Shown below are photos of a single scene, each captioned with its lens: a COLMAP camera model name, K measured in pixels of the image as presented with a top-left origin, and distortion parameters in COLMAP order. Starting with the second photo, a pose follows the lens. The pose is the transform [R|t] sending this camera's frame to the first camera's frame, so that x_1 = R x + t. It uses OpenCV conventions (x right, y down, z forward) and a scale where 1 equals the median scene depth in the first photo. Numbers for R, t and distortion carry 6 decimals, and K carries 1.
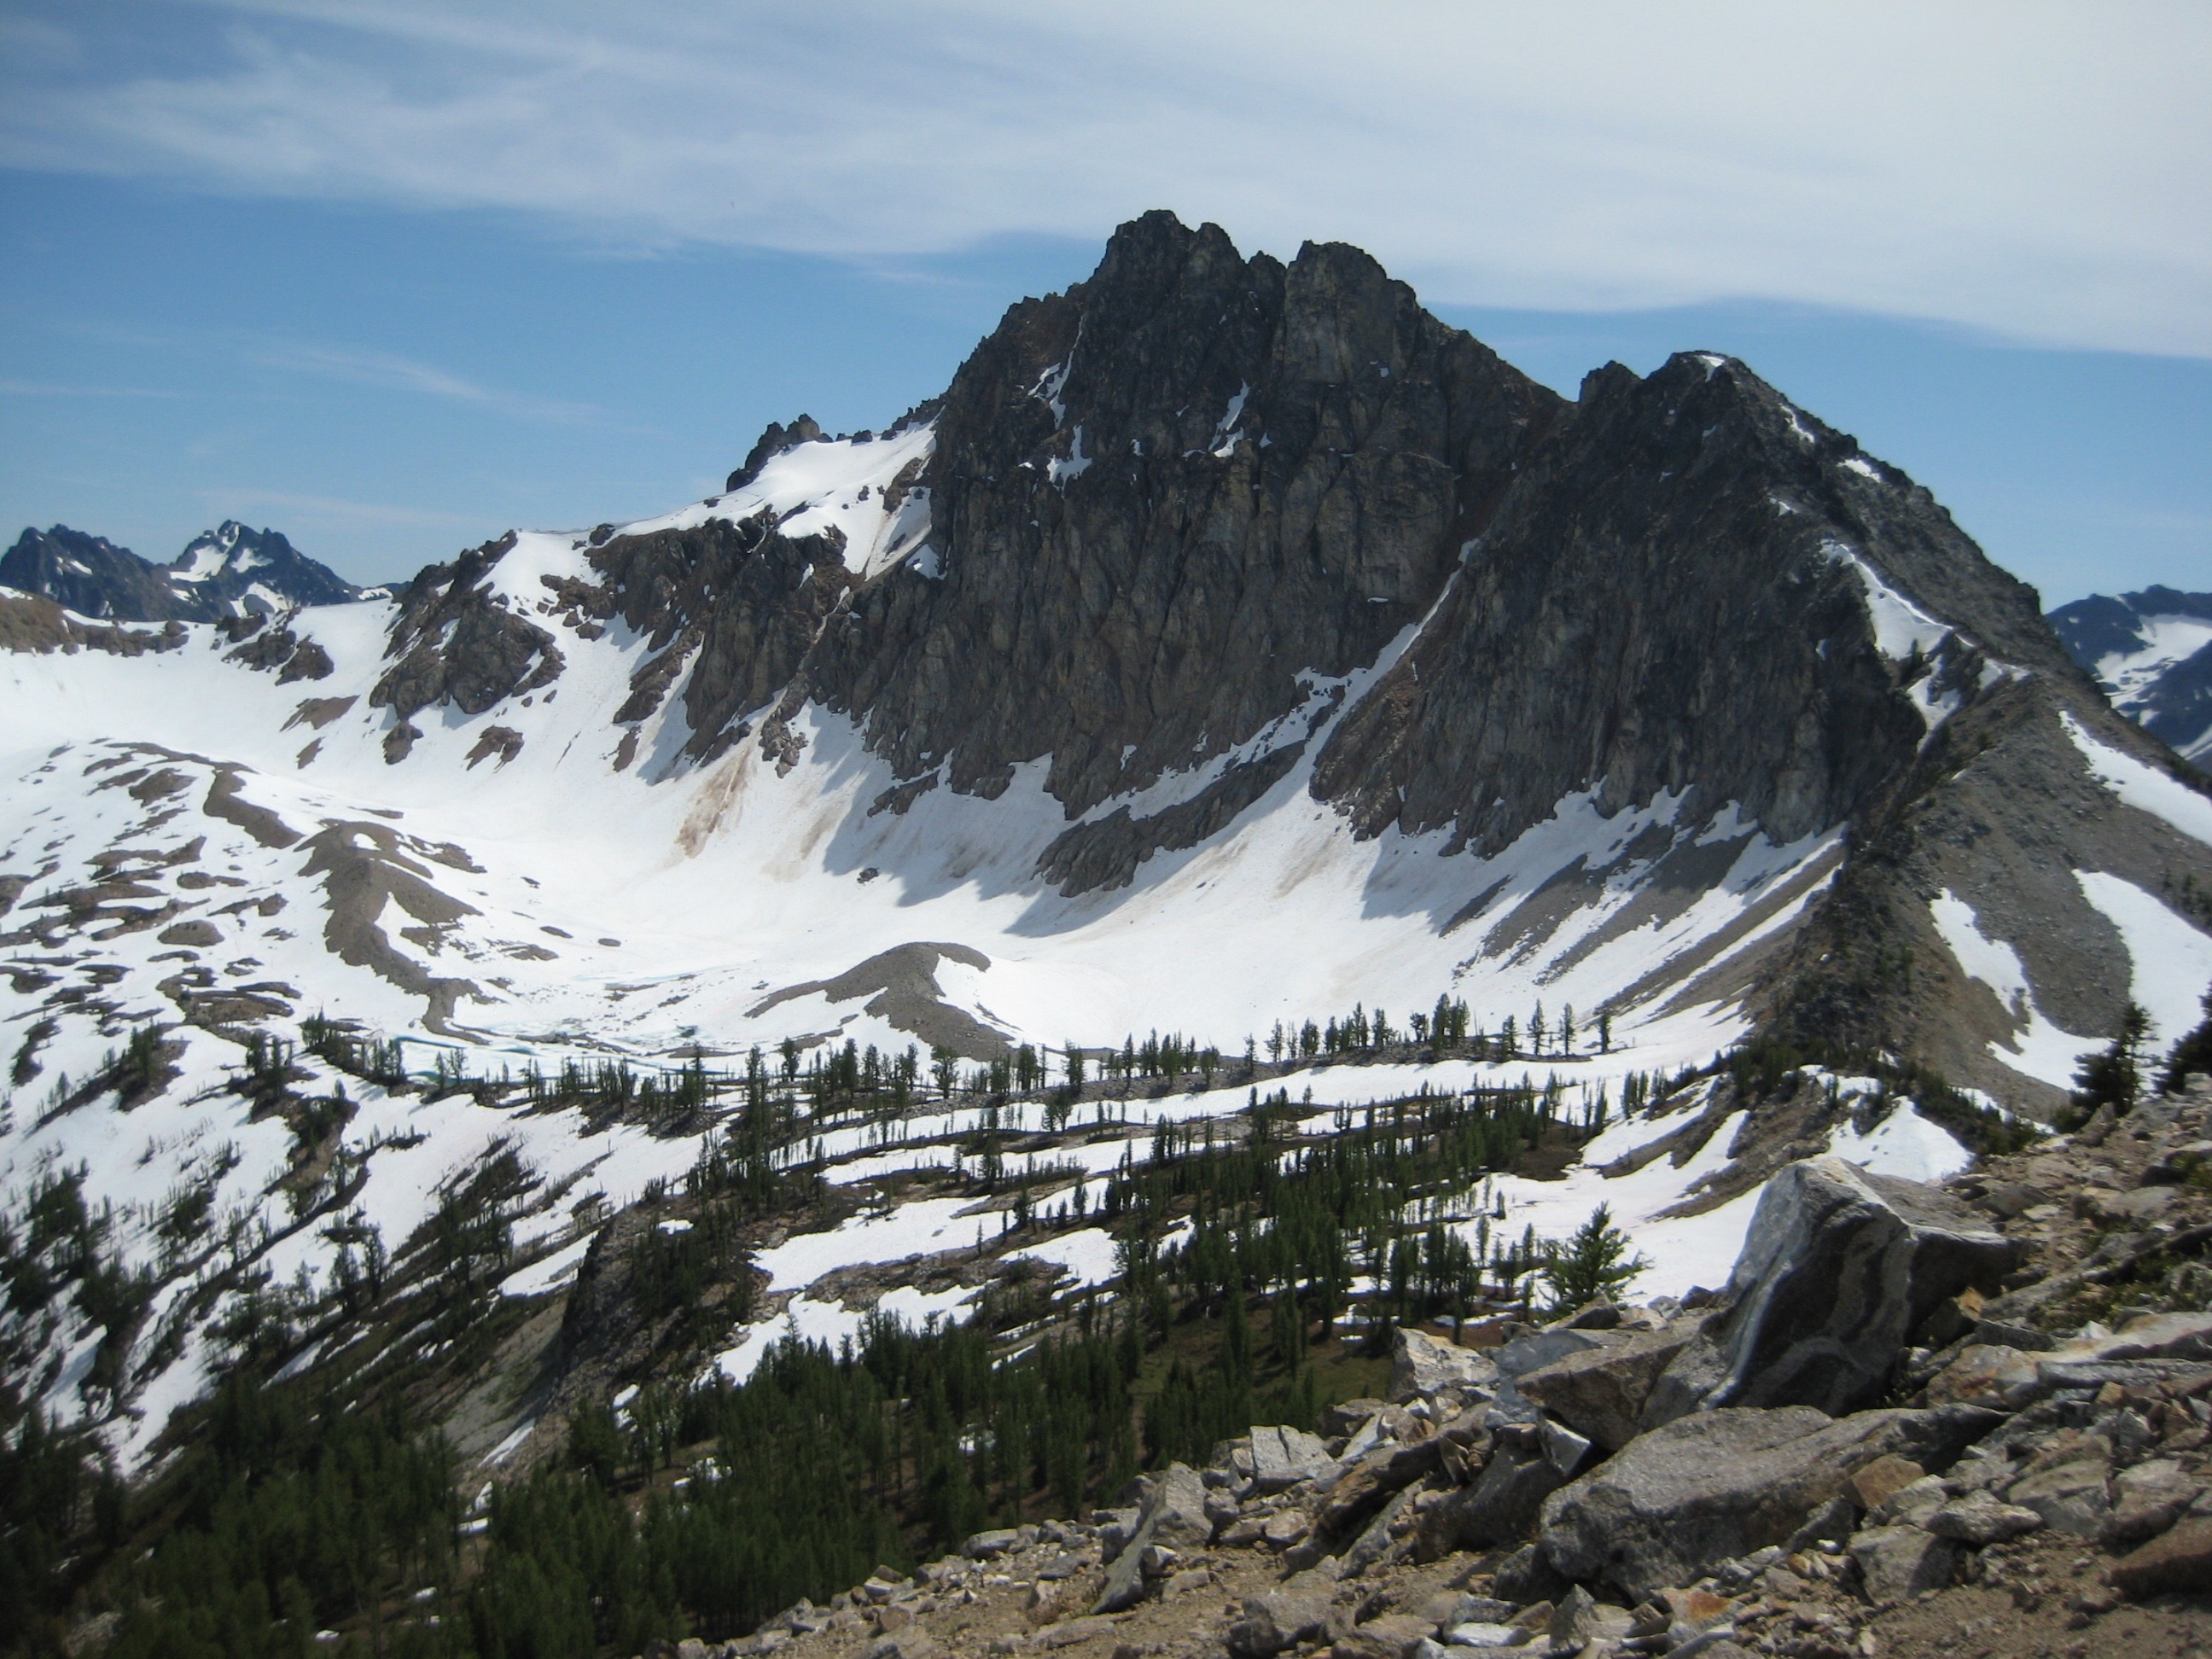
lens RADIAL K [[2324.3, 0, 1106.0], [0, 2324.3, 829.5], [0, 0, 1]] dist [-0.164903, 0.231134]
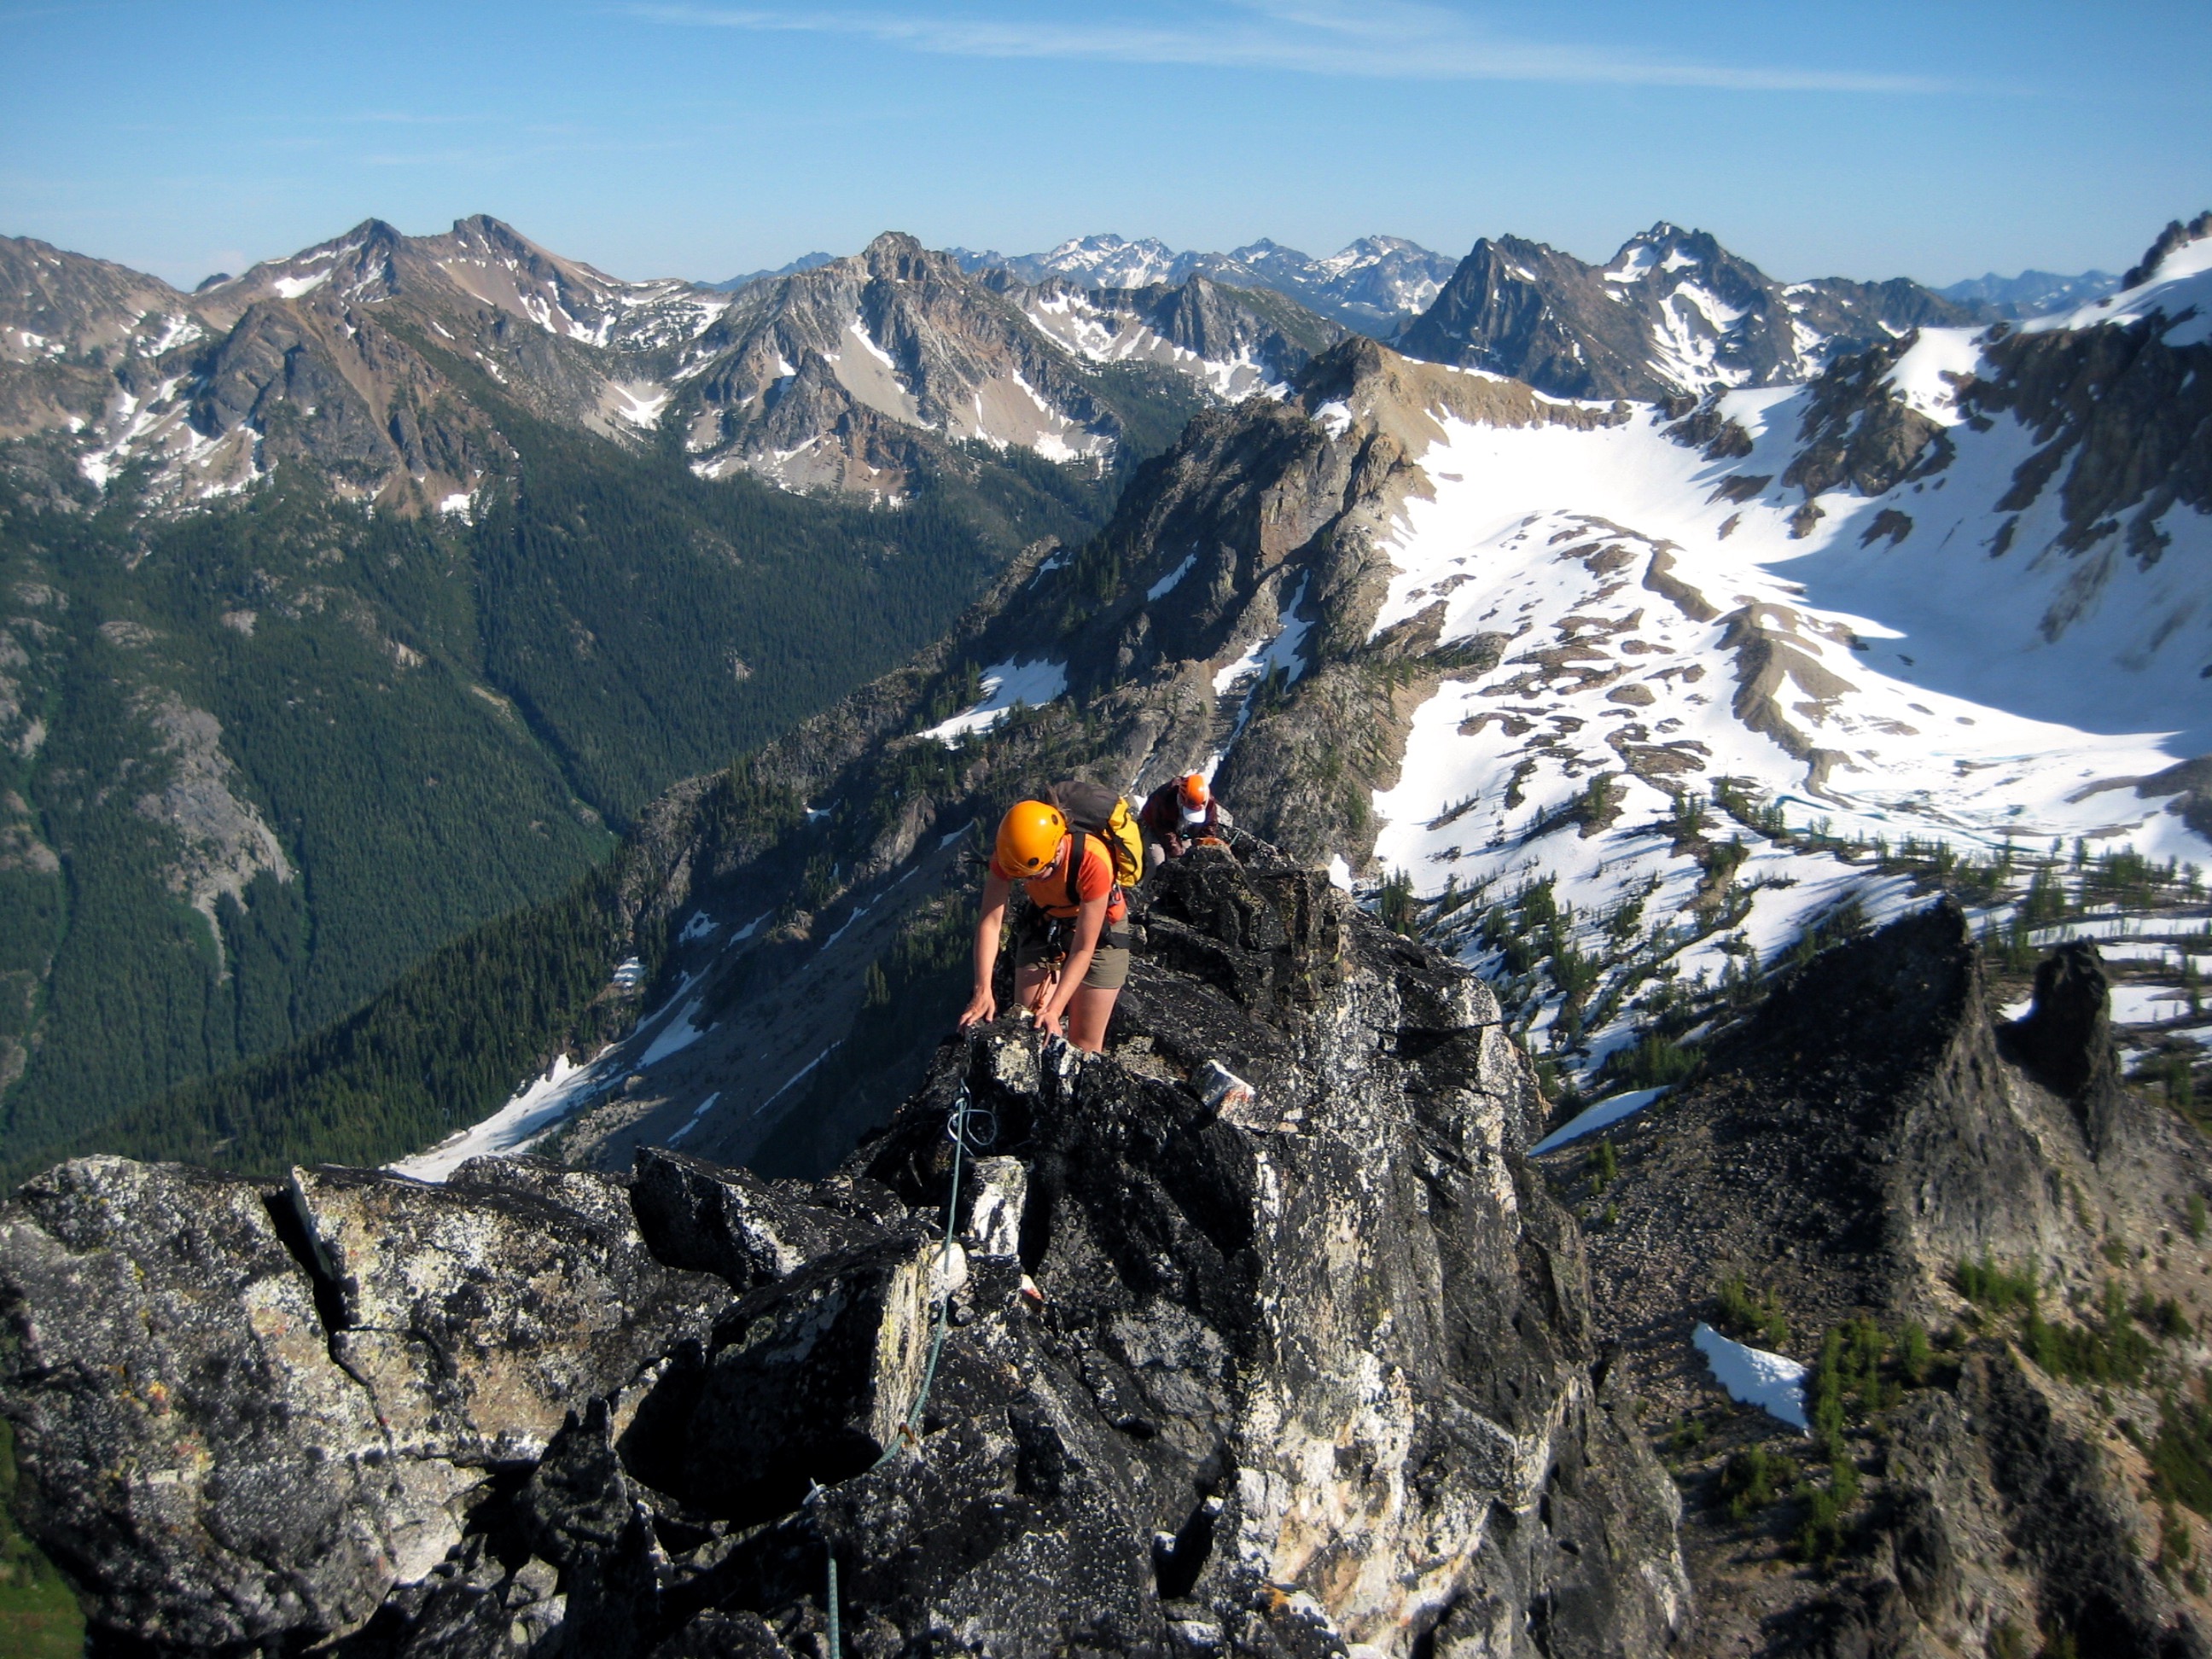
lens RADIAL K [[2324.3, 0, 1106.0], [0, 2324.3, 829.5], [0, 0, 1]] dist [-0.164903, 0.231134]
pose [[0.827436, 0.101675, -0.552279, 0.081884], [-0.024883, 0.989145, 0.144823, -0.060409], [0.561009, -0.106090, 0.820983, -0.249841]]
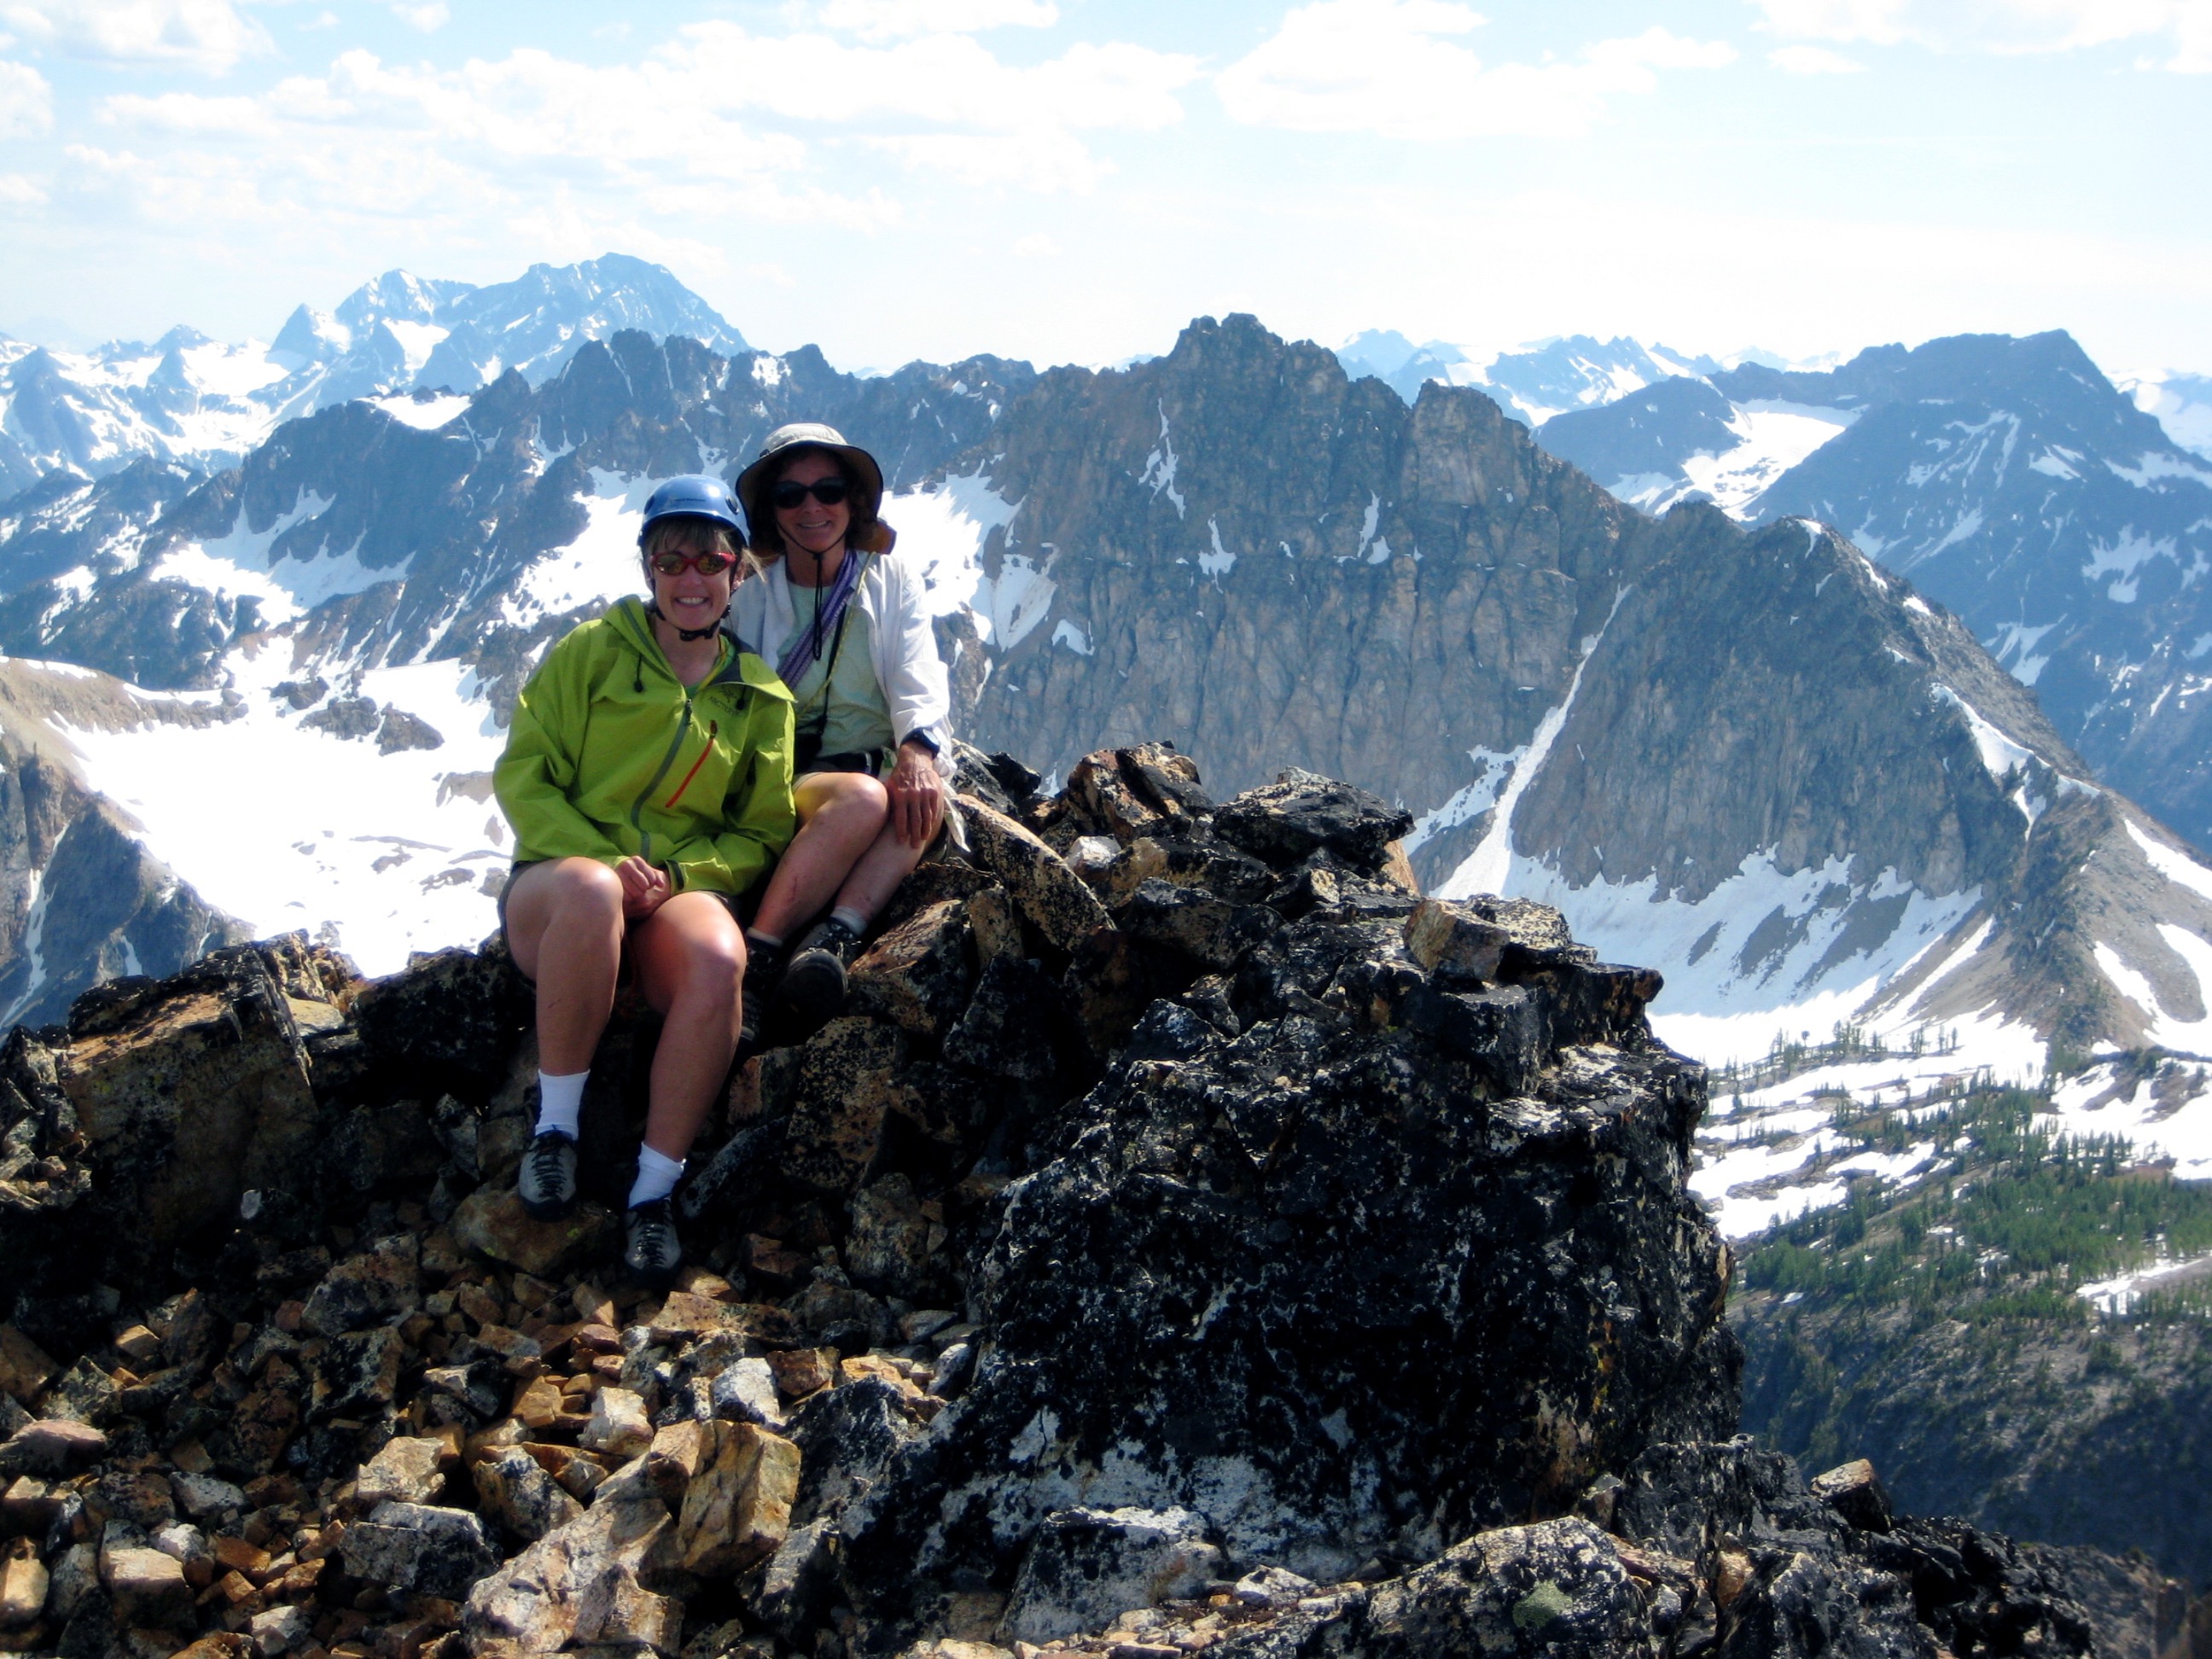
lens RADIAL K [[3883.4, 0, 1106.0], [0, 3883.4, 829.5], [0, 0, 1]] dist [-0.131592, -0.062994]
pose [[0.949467, -0.053171, 0.309330, -0.924762], [0.035538, 0.997420, 0.062365, -0.197924], [-0.311848, -0.048221, 0.948908, -1.146239]]
